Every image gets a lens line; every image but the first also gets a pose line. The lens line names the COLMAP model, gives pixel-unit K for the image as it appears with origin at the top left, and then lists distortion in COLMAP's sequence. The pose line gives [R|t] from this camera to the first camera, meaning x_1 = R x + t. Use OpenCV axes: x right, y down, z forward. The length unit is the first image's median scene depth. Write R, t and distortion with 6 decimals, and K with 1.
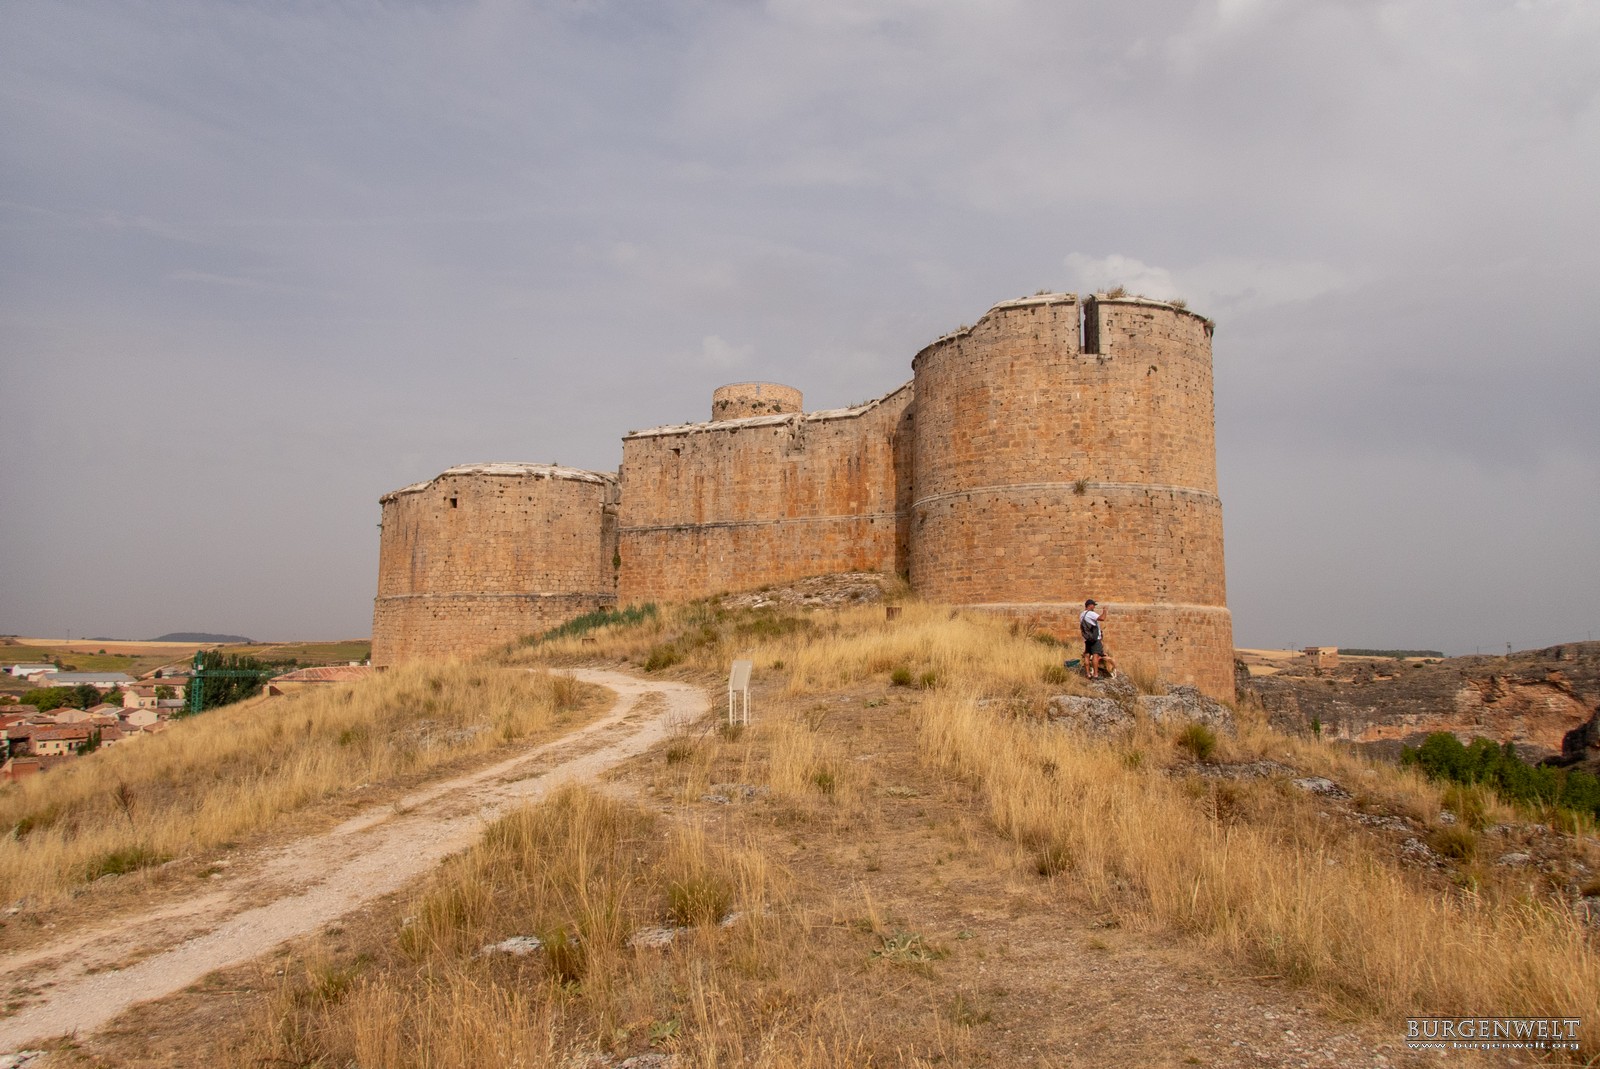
lens RADIAL K [[1173.6, 0, 799.8], [0, 1173.6, 534.8], [0, 0, 1]] dist [0.000130, -0.001575]
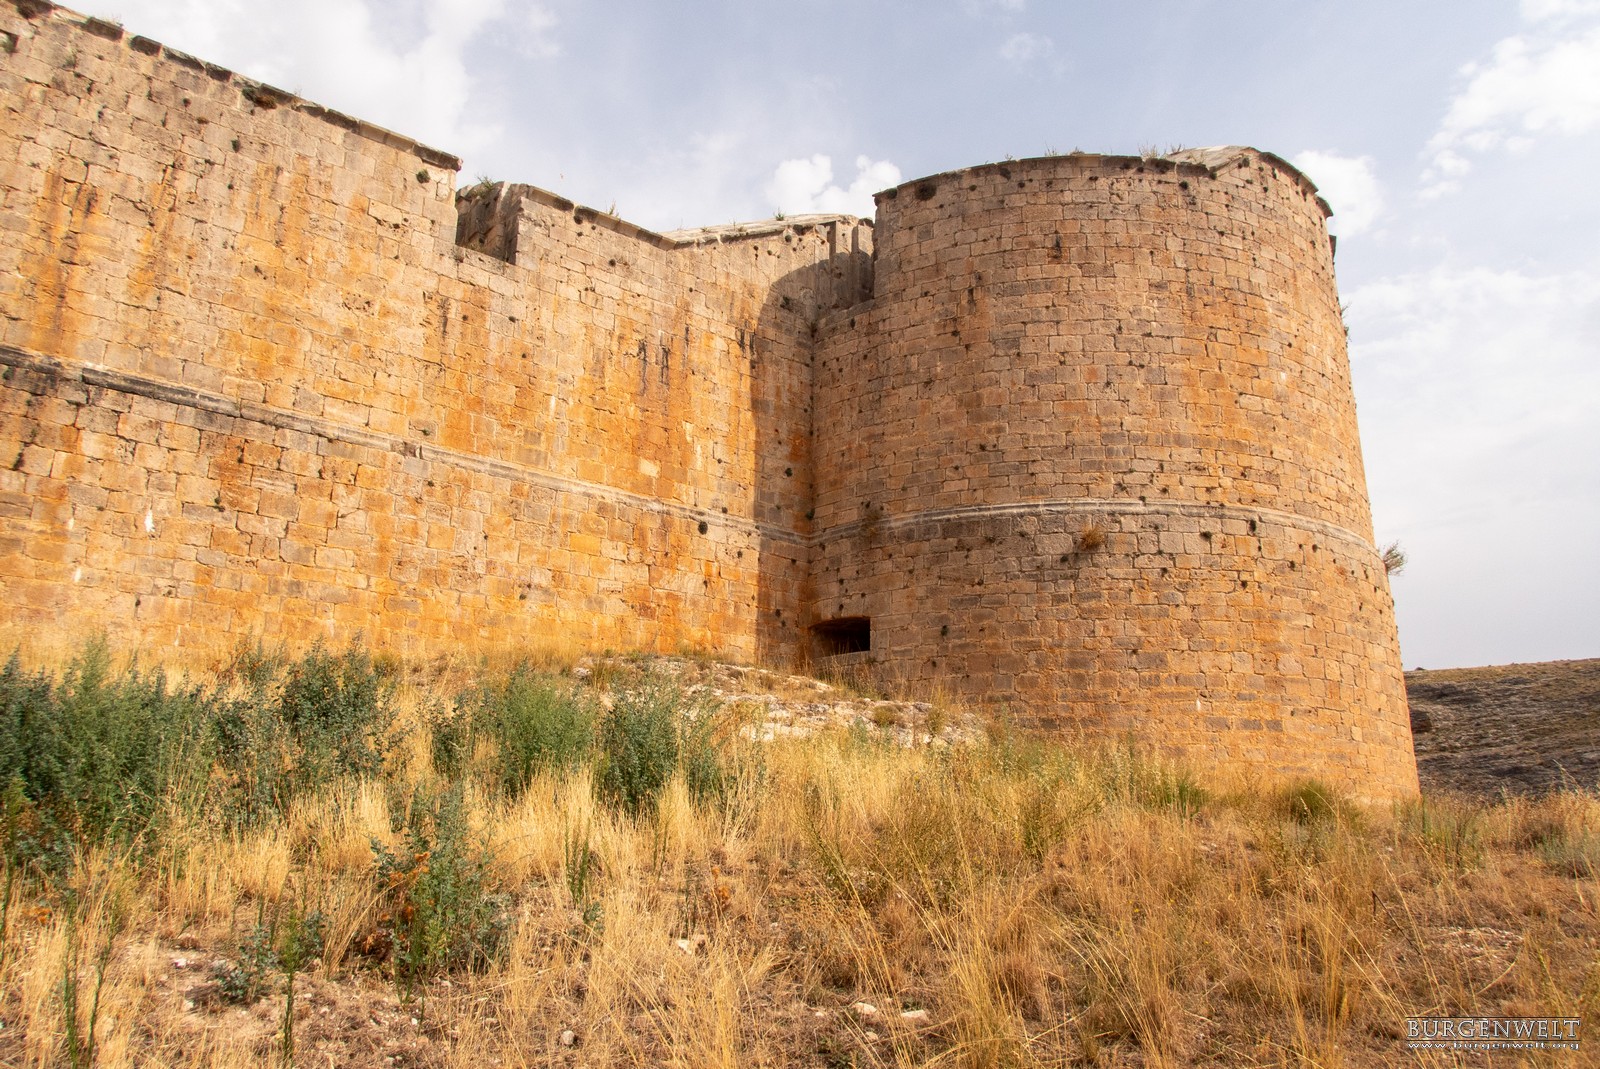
lens RADIAL K [[1173.6, 0, 800.2], [0, 1173.6, 534.2], [0, 0, 1]] dist [0.000130, -0.001575]
pose [[0.429275, 0.251946, 0.867321, -0.231971], [-0.107734, 0.967732, -0.227791, 0.067558], [-0.896725, 0.004345, 0.442566, 0.799687]]
